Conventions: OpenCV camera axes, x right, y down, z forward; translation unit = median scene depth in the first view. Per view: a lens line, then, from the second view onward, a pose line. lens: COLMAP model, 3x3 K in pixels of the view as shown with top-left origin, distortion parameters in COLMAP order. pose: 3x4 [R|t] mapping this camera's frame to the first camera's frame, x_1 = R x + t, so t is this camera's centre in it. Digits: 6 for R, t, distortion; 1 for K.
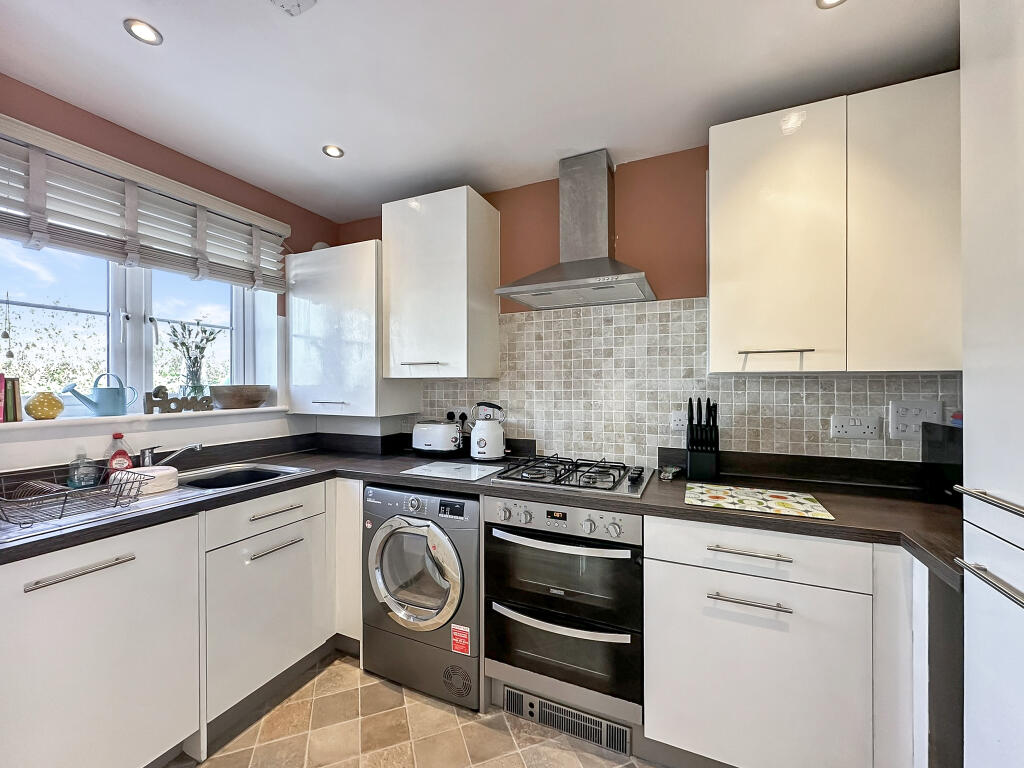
lens RADIAL K [[416.4, 0, 516.2], [0, 416.4, 385.7], [0, 0, 1]] dist [-0.002902, 0.000785]
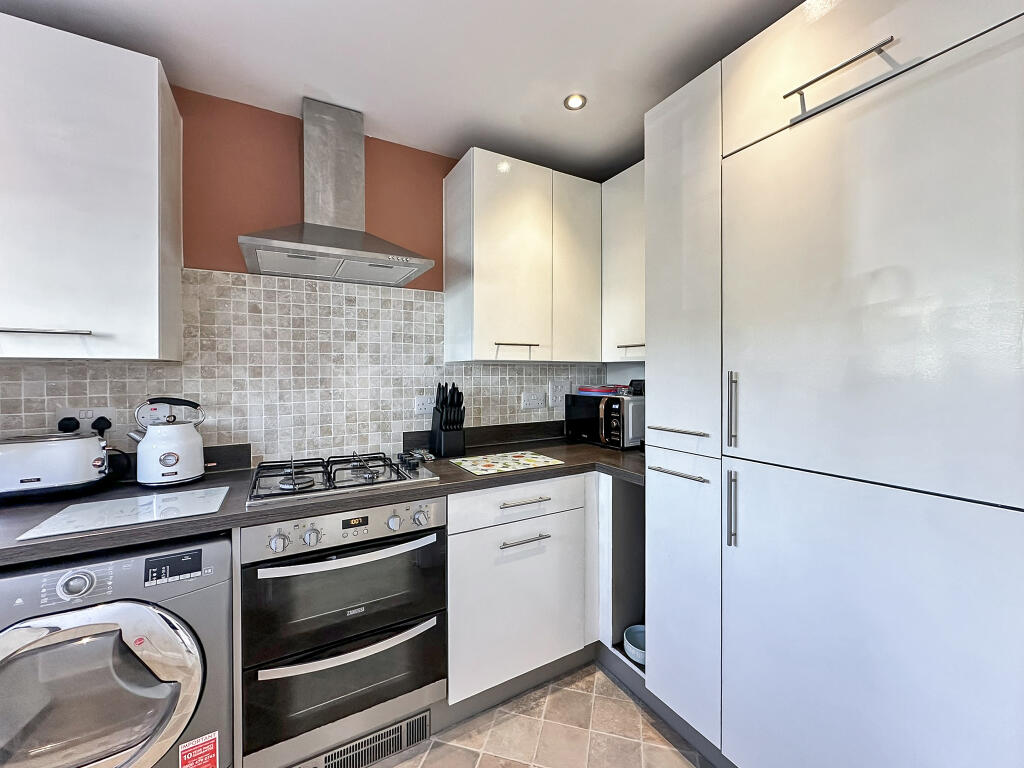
lens RADIAL K [[416.4, 0, 518.6], [0, 416.4, 374.8], [0, 0, 1]] dist [-0.002902, 0.000785]
pose [[0.580633, -0.007006, 0.814135, -0.361087], [0.005661, 0.999974, 0.004569, 0.004624], [-0.814146, 0.001956, 0.580657, 0.203847]]
